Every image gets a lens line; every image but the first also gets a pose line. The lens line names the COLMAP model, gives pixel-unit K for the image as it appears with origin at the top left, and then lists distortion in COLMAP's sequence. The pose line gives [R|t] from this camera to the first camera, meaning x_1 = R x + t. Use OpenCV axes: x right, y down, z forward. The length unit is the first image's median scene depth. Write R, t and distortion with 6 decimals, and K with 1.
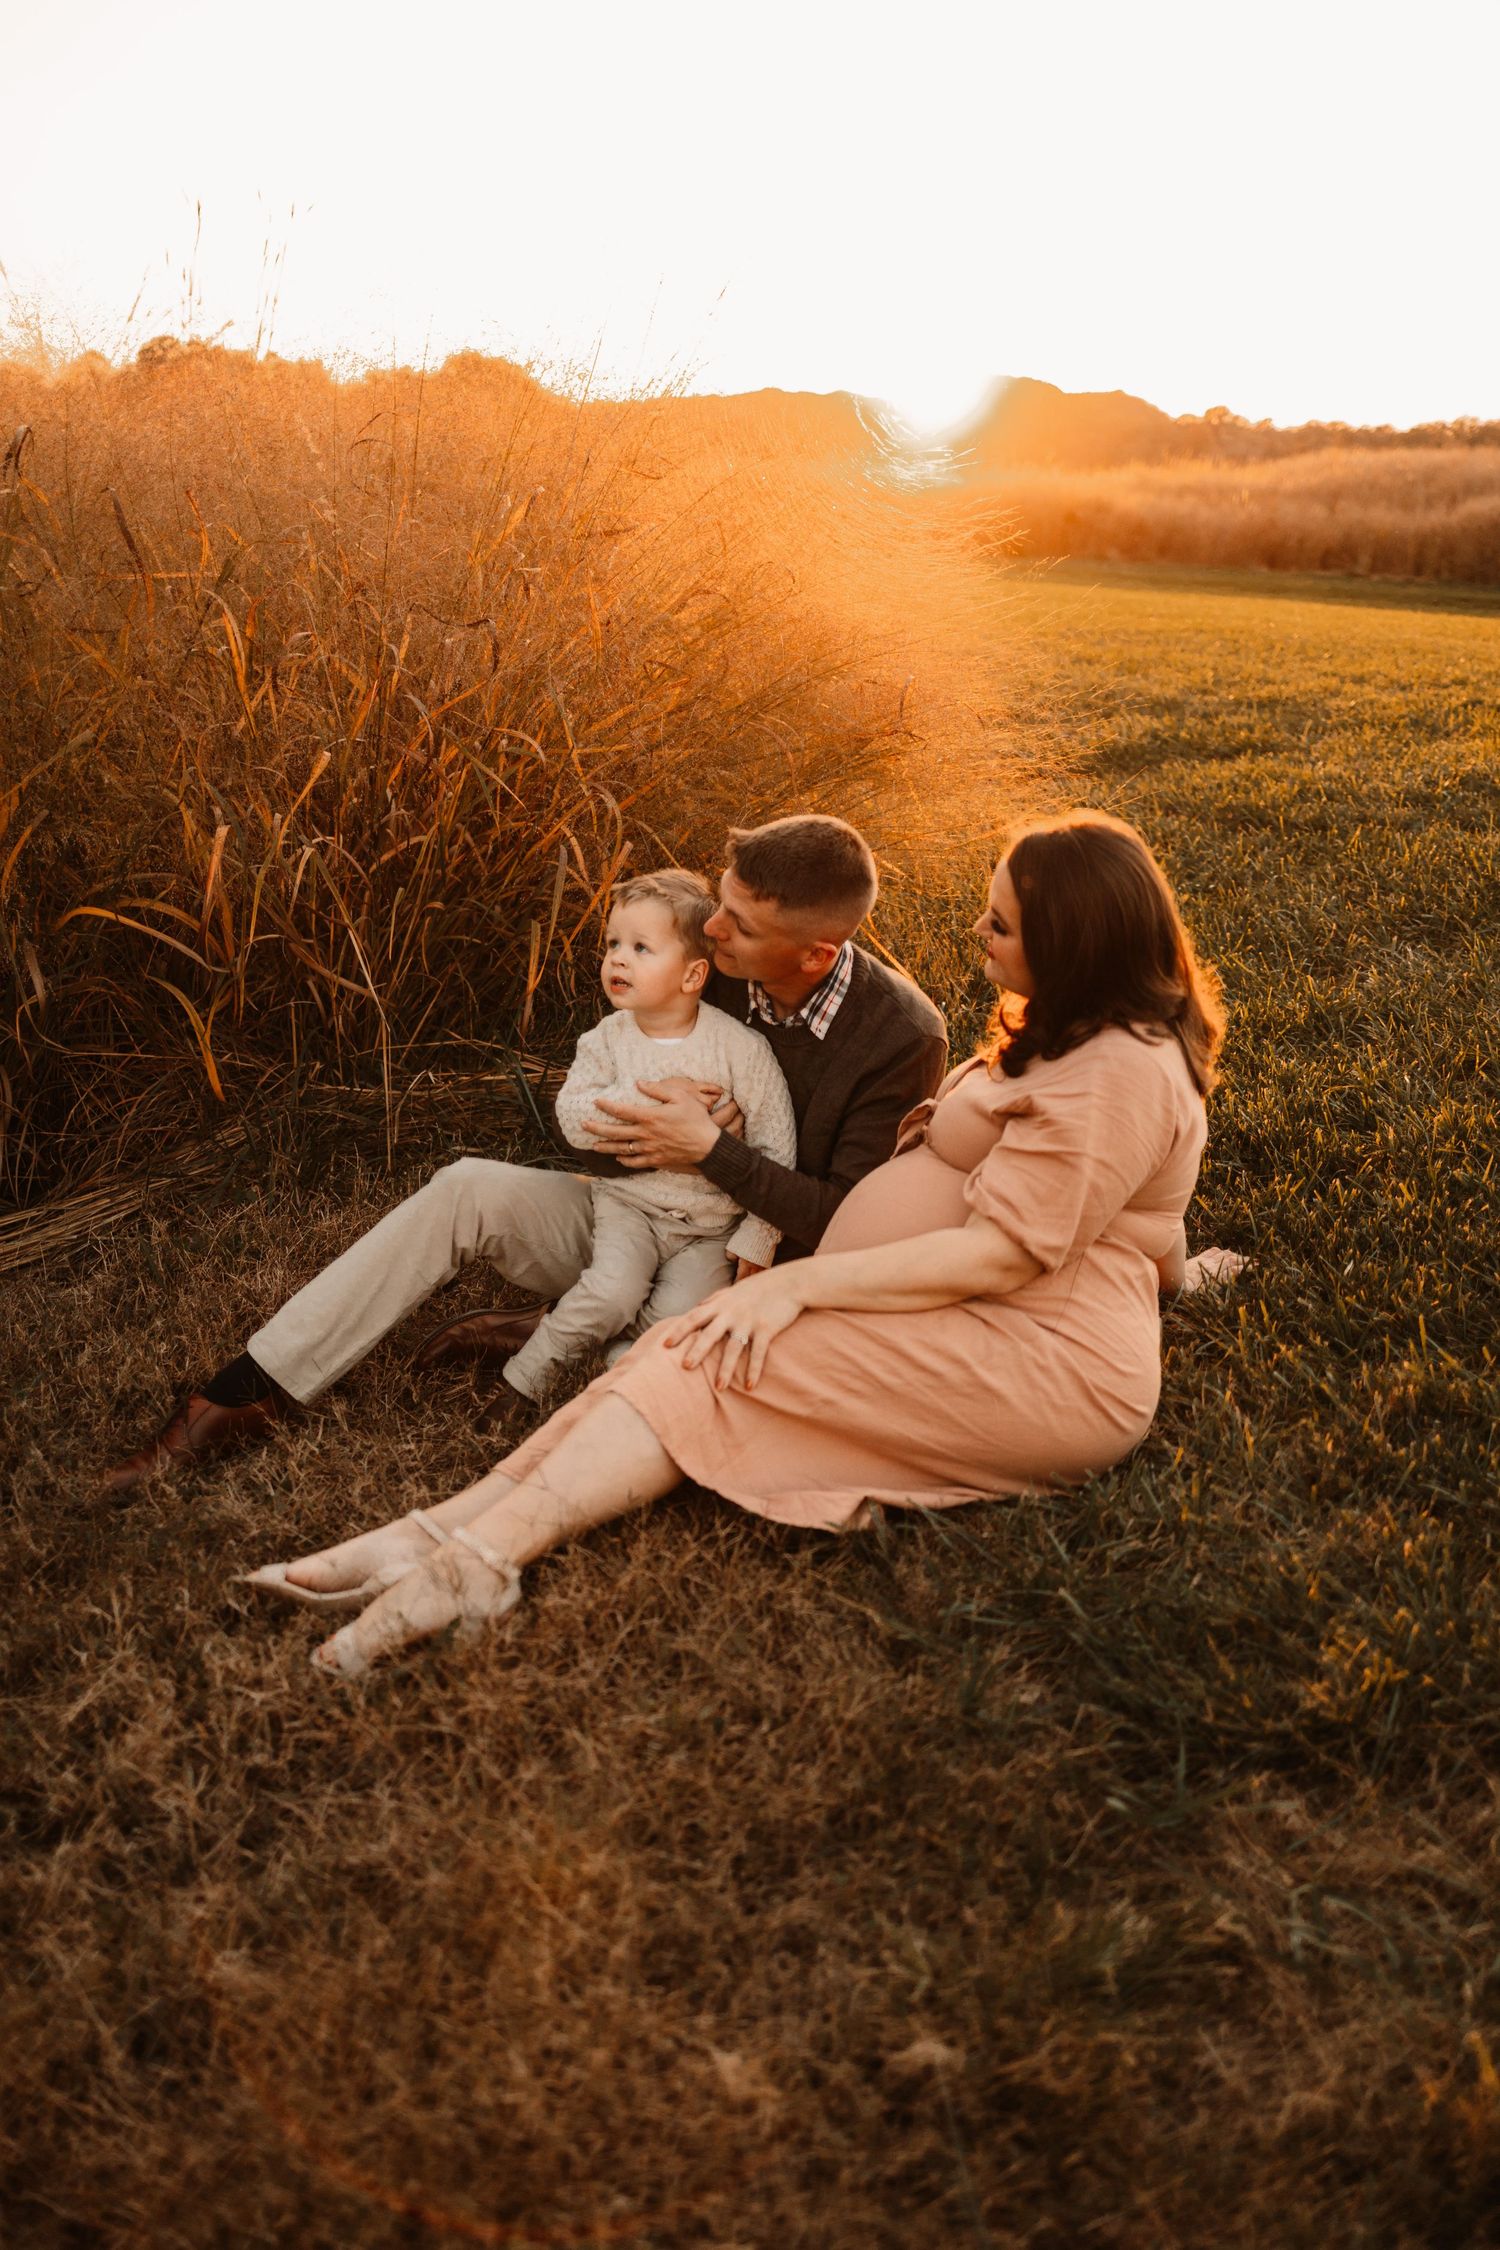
lens RADIAL K [[2955.6, 0, 833.1], [0, 2955.6, 1120.2], [0, 0, 1]] dist [0.142360, 0.021199]
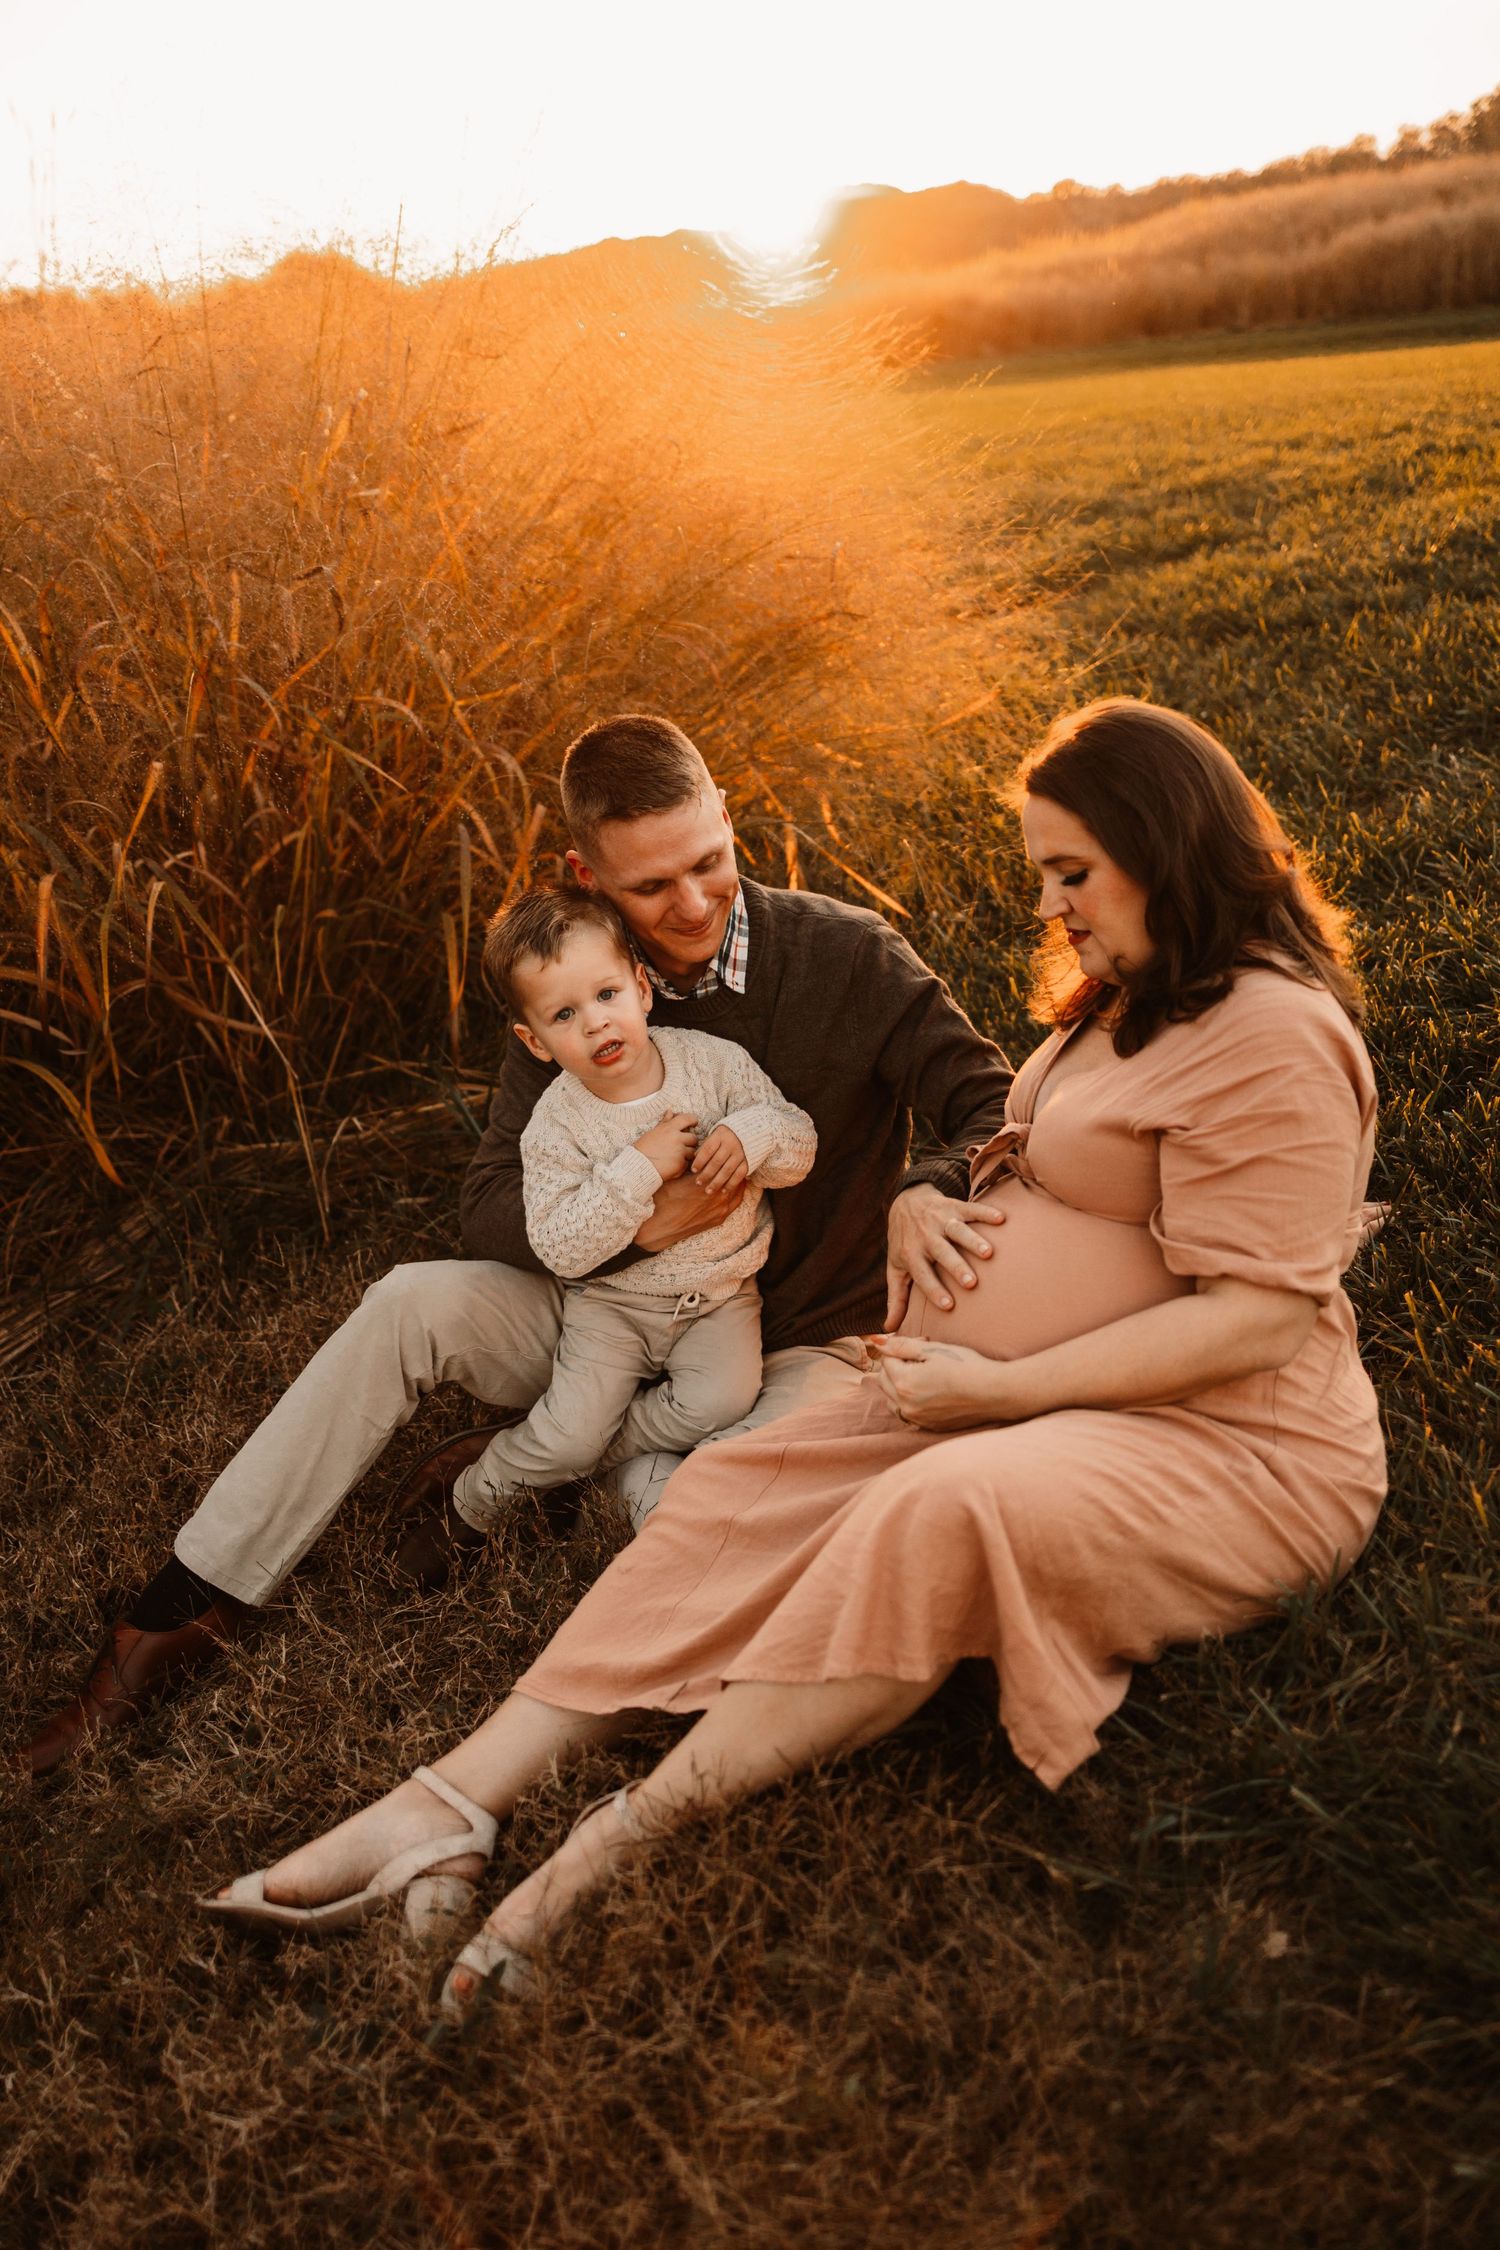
lens RADIAL K [[2876.0, 0, 817.6], [0, 2876.0, 1171.2], [0, 0, 1]] dist [0.118023, -0.275095]
pose [[0.985663, -0.168693, -0.003343, -0.006491], [0.168451, 0.982731, 0.076581, -0.039483], [-0.009633, -0.076046, 0.997058, 0.175062]]
